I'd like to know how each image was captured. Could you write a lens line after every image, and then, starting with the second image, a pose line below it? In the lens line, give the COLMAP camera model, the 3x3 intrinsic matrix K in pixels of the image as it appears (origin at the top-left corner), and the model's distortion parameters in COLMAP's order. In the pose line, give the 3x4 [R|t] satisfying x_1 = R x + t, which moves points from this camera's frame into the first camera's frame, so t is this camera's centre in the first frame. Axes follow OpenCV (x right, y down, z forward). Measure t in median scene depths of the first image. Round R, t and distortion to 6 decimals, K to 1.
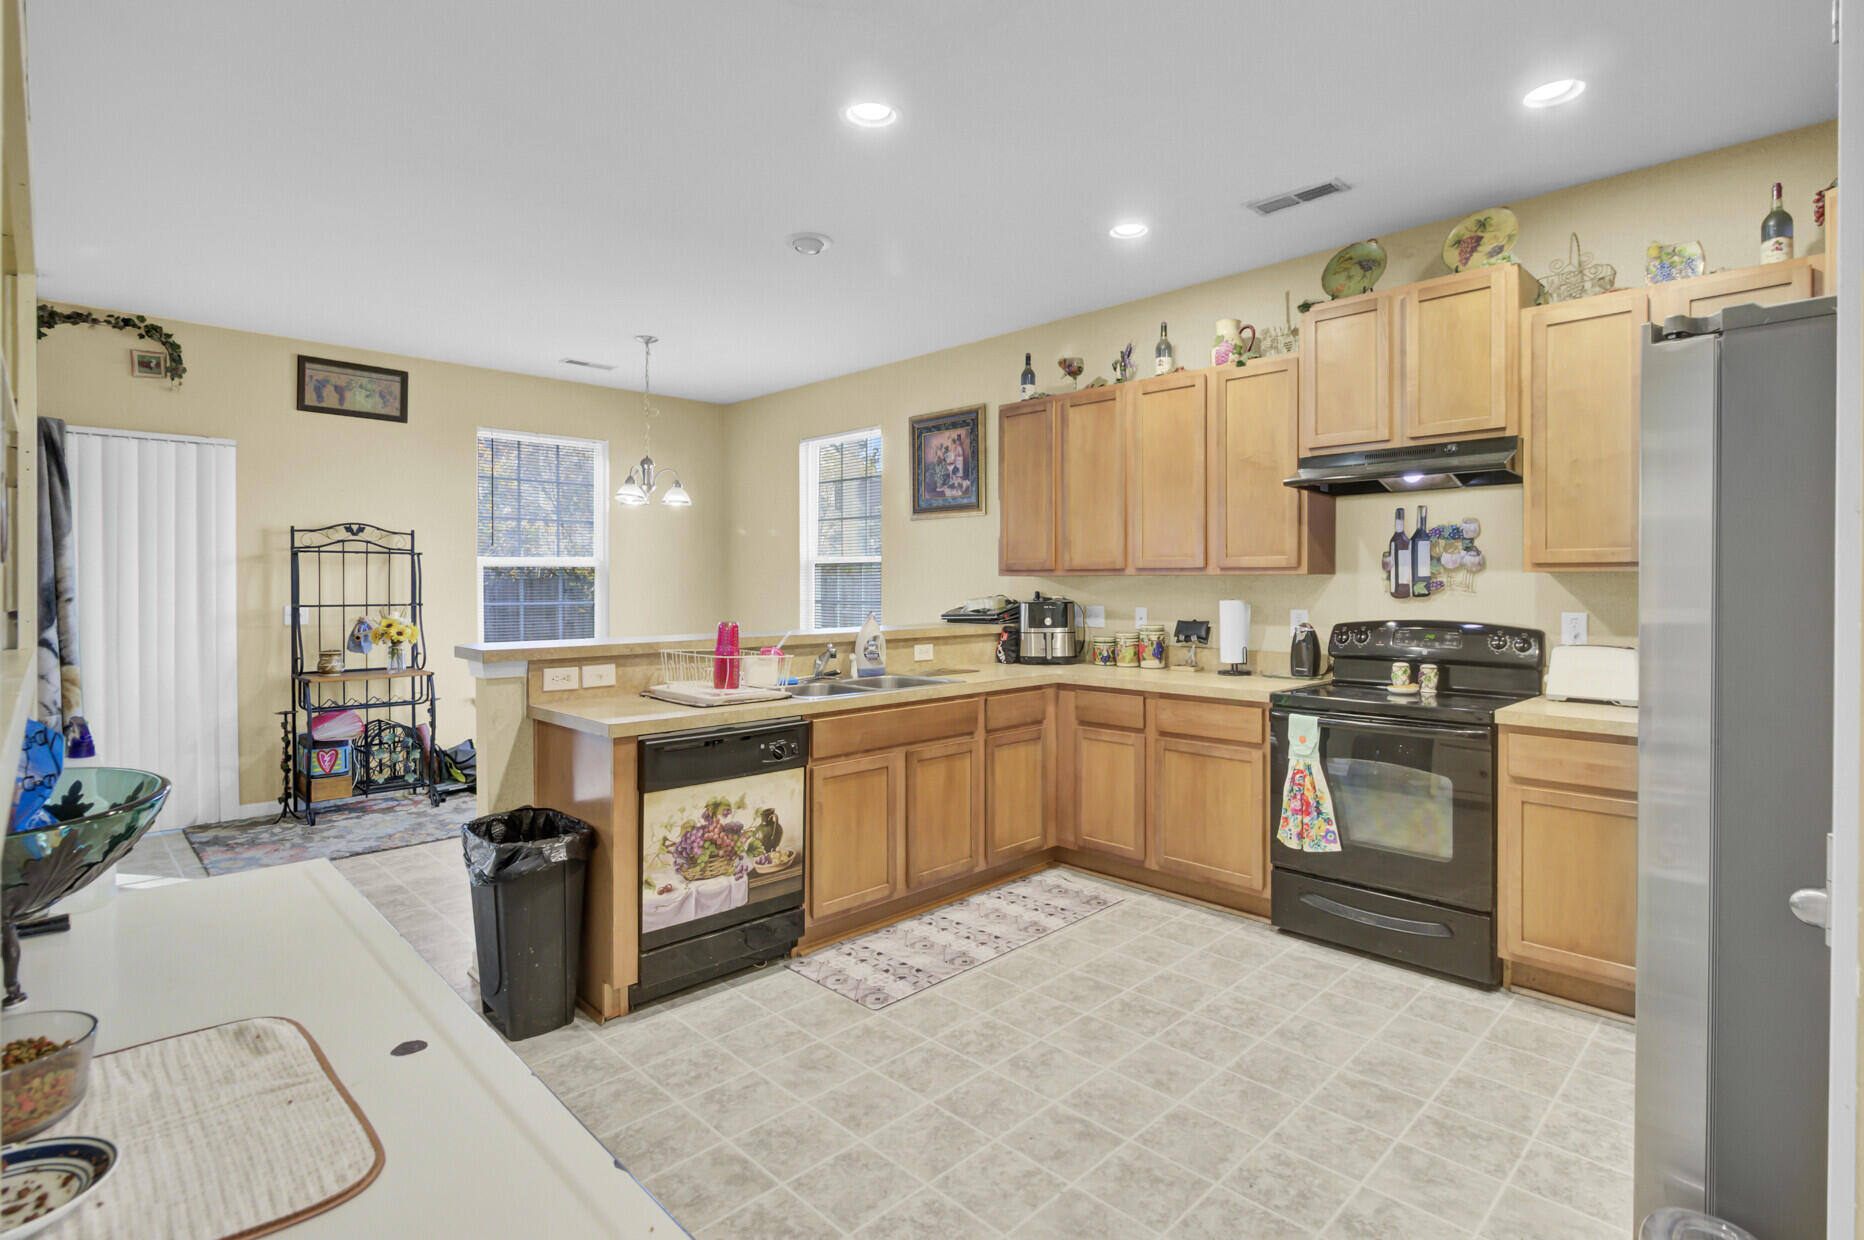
lens RADIAL K [[929.8, 0, 938.3], [0, 929.8, 595.2], [0, 0, 1]] dist [0.013291, -0.000395]
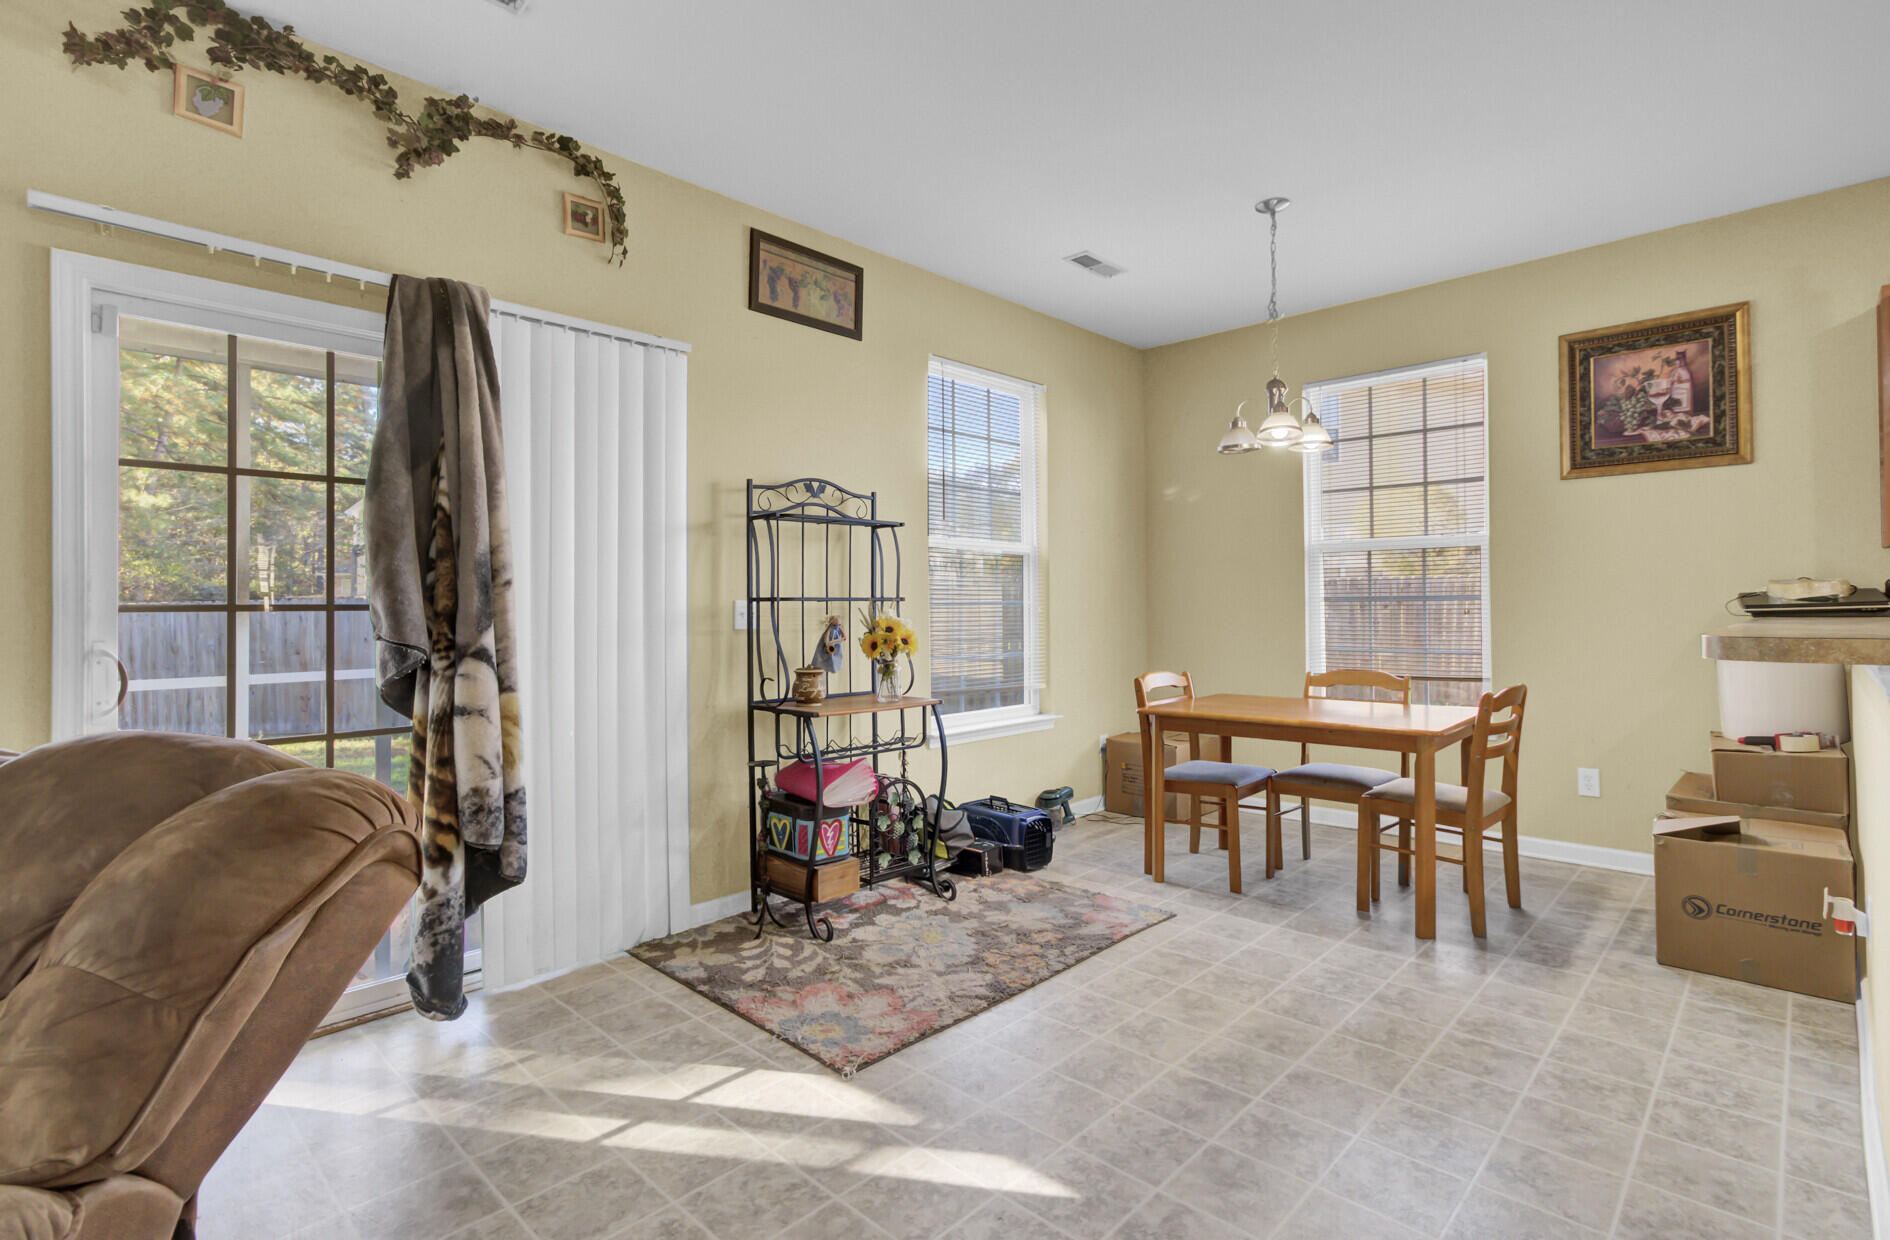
lens RADIAL K [[887.0, 0, 945.4], [0, 887.0, 599.4], [0, 0, 1]] dist [-0.002915, -0.000352]
pose [[0.999574, -0.004963, 0.028766, -0.663150], [0.005588, 0.999749, -0.021689, 0.029559], [-0.028652, 0.021841, 0.999351, 0.429085]]
